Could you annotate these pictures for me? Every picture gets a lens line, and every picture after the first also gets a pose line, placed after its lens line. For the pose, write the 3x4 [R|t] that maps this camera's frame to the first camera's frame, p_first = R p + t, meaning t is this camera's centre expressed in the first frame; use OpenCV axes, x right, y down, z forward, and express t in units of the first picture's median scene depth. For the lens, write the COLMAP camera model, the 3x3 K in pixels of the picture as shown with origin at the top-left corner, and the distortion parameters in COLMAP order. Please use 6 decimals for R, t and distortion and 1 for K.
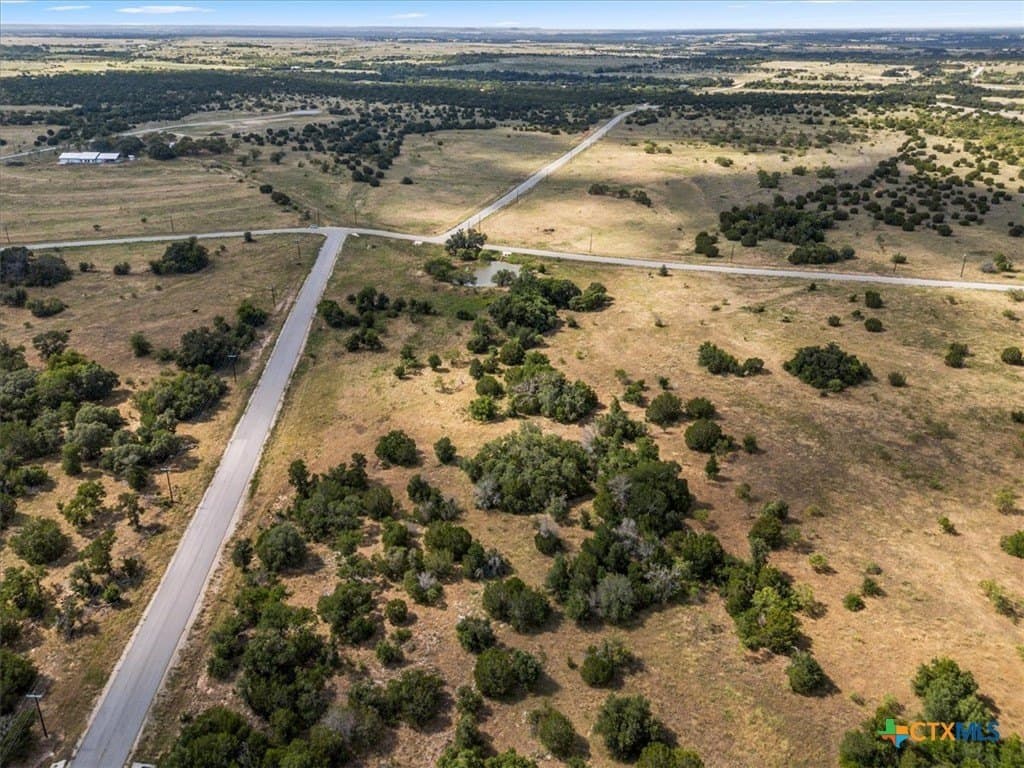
lens RADIAL K [[747.8, 0, 512.0], [0, 747.8, 384.0], [0, 0, 1]] dist [0.063282, -0.059750]
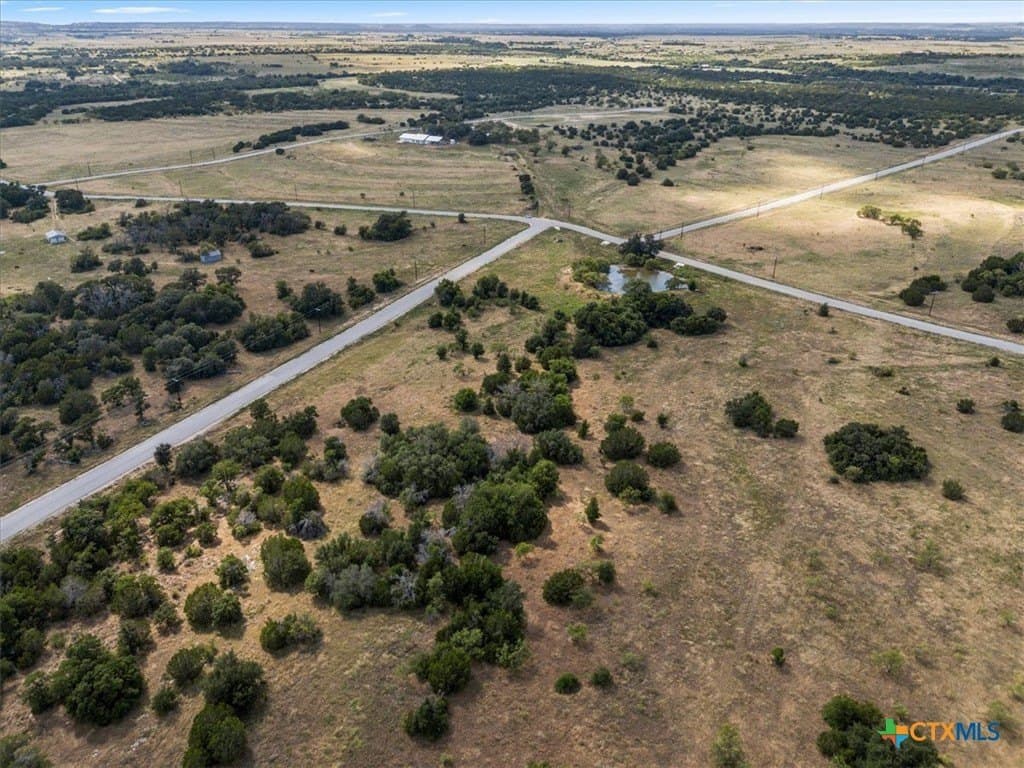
lens RADIAL K [[765.7, 0, 512.0], [0, 765.7, 384.0], [0, 0, 1]] dist [0.058793, -0.059688]
pose [[0.858280, 0.217451, -0.464834, 0.292847], [-0.220102, 0.974228, 0.049345, -0.031554], [0.463584, 0.059959, 0.884022, 0.063723]]
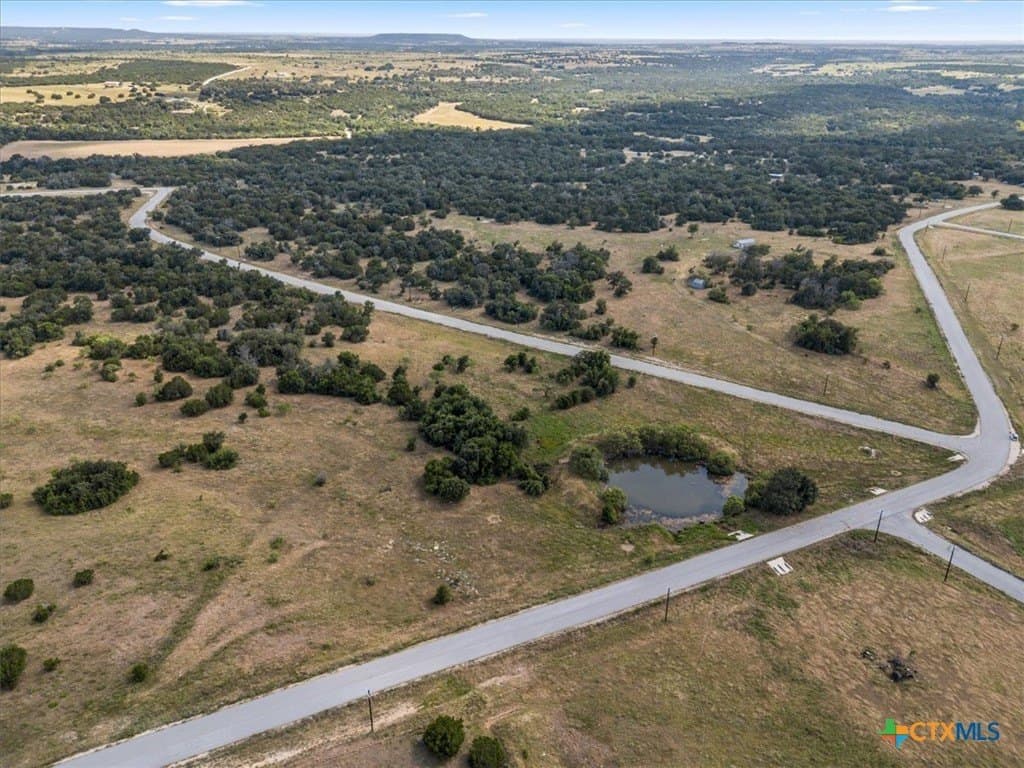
lens RADIAL K [[765.7, 0, 512.0], [0, 765.7, 384.0], [0, 0, 1]] dist [0.058793, -0.059688]
pose [[-0.651016, 0.306413, -0.694471, 0.443306], [-0.335620, 0.704419, 0.625422, -0.537370], [0.680836, 0.640238, -0.355750, 1.020681]]
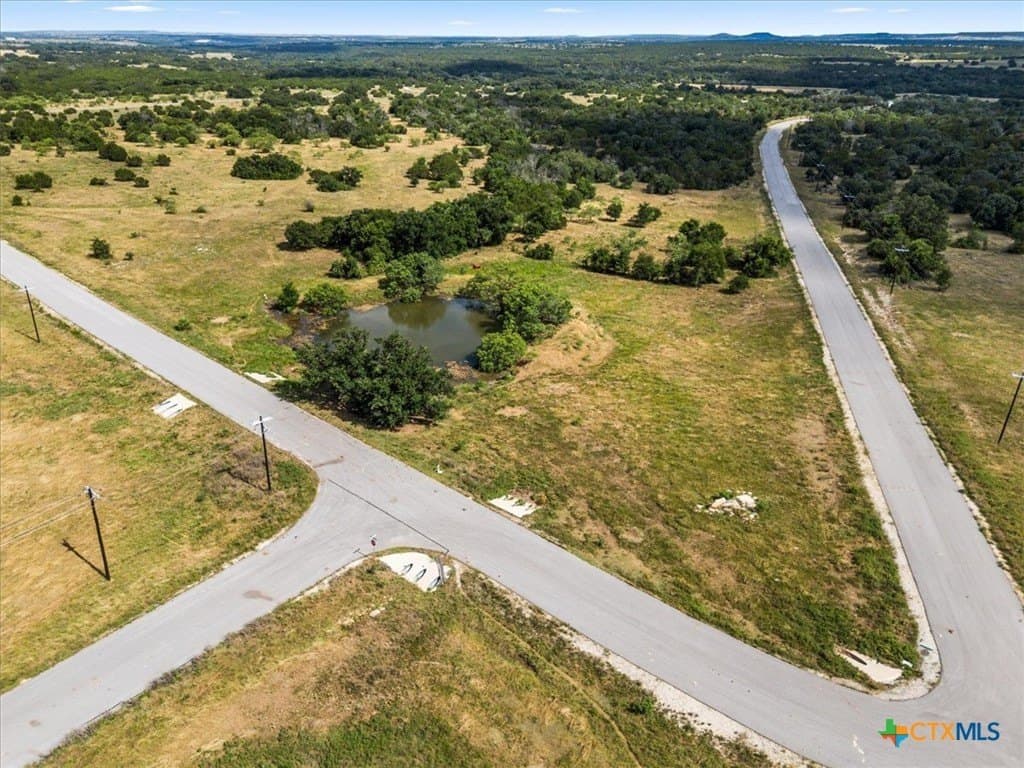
lens RADIAL K [[760.4, 0, 497.4], [0, 760.4, 381.1], [0, 0, 1]] dist [0.053507, -0.045918]
pose [[-0.937915, -0.151973, 0.311799, -0.192538], [0.138485, 0.660094, 0.738308, -0.389467], [-0.318020, 0.735649, -0.598066, 1.161697]]
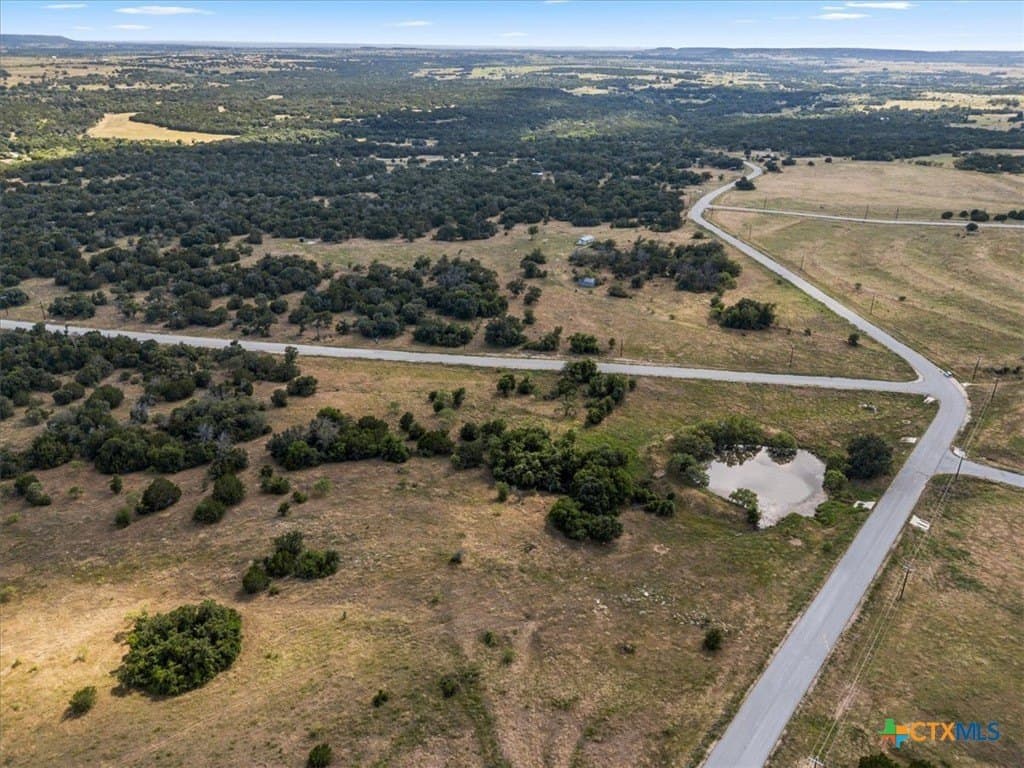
lens RADIAL K [[765.7, 0, 512.0], [0, 765.7, 384.0], [0, 0, 1]] dist [0.058793, -0.059688]
pose [[-0.264656, 0.386100, -0.883677, 0.549468], [-0.425170, 0.775763, 0.466285, -0.407538], [0.865556, 0.499118, -0.041152, 0.750561]]
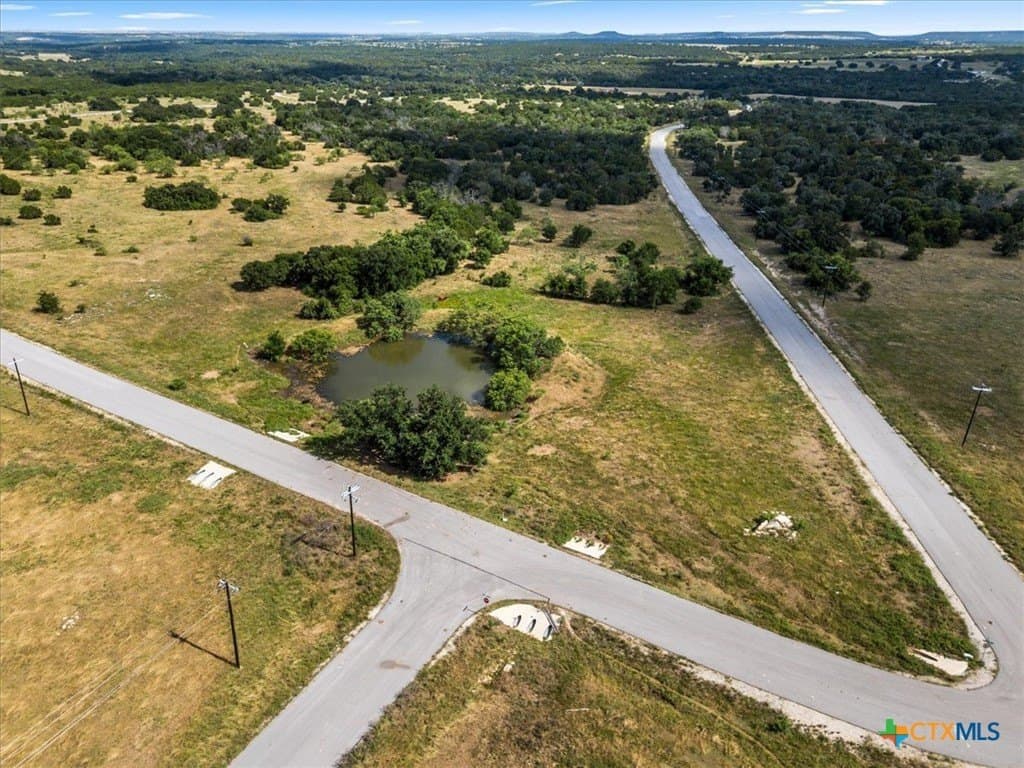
lens RADIAL K [[760.4, 0, 497.4], [0, 760.4, 381.1], [0, 0, 1]] dist [0.053507, -0.045918]
pose [[-0.983667, -0.083639, 0.159386, -0.138911], [0.067324, 0.650260, 0.756723, -0.419472], [-0.166934, 0.755093, -0.634009, 1.172127]]
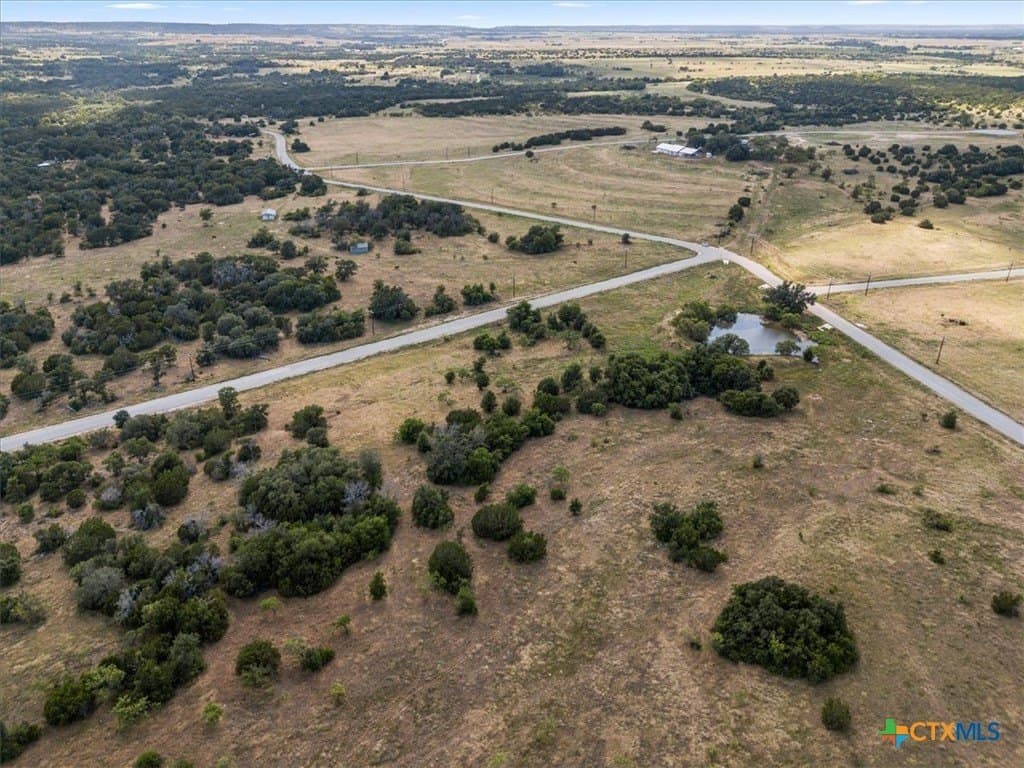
lens RADIAL K [[771.1, 0, 502.5], [0, 771.1, 385.2], [0, 0, 1]] dist [0.062503, -0.062541]
pose [[0.523636, 0.358780, -0.772711, 0.452299], [-0.366825, 0.913567, 0.175599, -0.139888], [0.768925, 0.191500, 0.609986, 0.282231]]
